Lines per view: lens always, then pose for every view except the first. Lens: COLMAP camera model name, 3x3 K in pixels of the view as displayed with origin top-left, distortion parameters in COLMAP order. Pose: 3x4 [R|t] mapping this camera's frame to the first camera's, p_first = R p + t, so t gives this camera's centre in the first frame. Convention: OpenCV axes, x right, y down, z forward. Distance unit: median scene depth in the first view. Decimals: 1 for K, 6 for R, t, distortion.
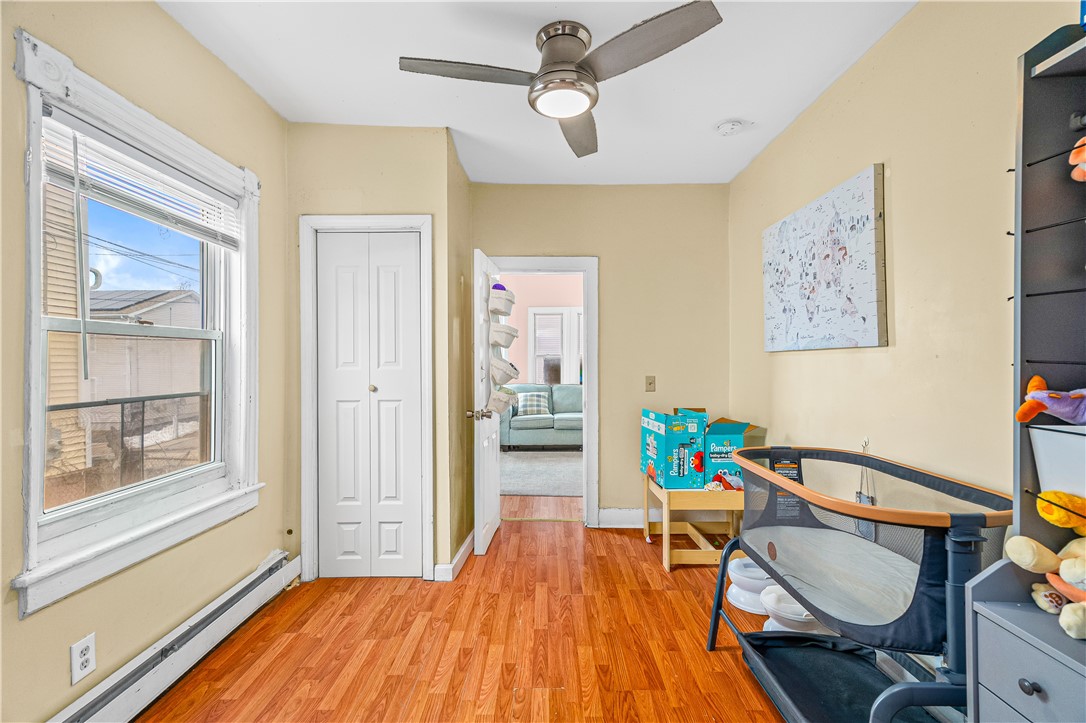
lens RADIAL K [[485.8, 0, 543.4], [0, 485.8, 357.2], [0, 0, 1]] dist [0.019475, 0.001064]
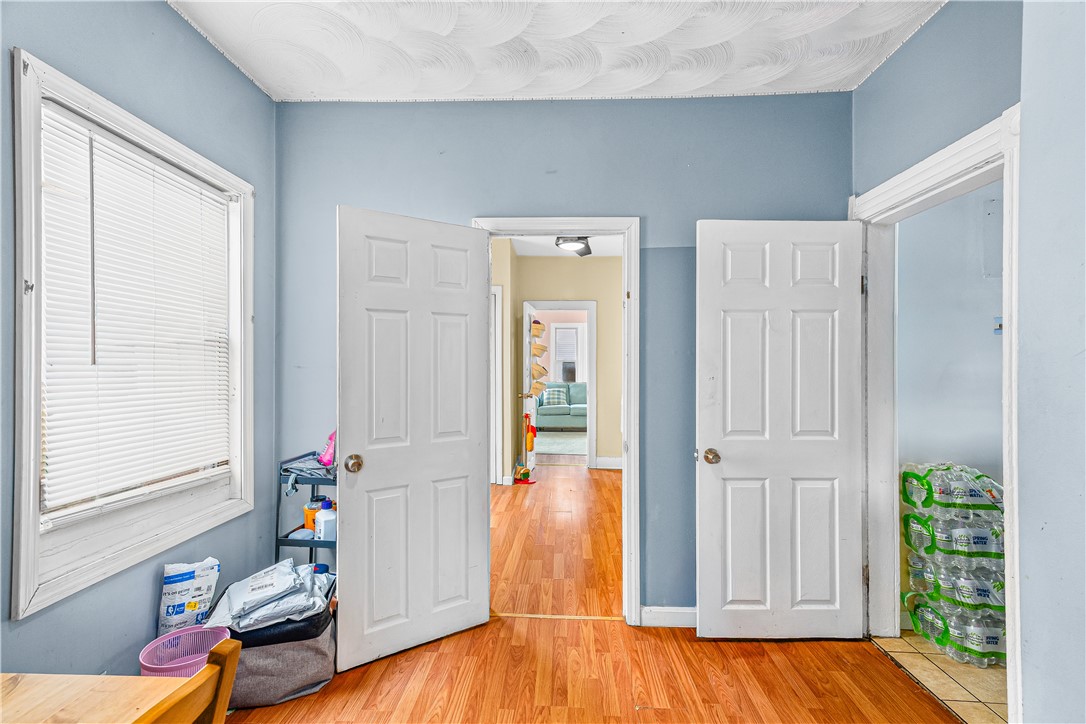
lens RADIAL K [[485.8, 0, 545.1], [0, 485.8, 359.2], [0, 0, 1]] dist [0.019475, 0.001064]
pose [[0.999368, 0.002475, -0.035465, -0.000226], [-0.002543, 0.999995, -0.001888, -0.005066], [0.035460, 0.001977, 0.999369, -0.344013]]
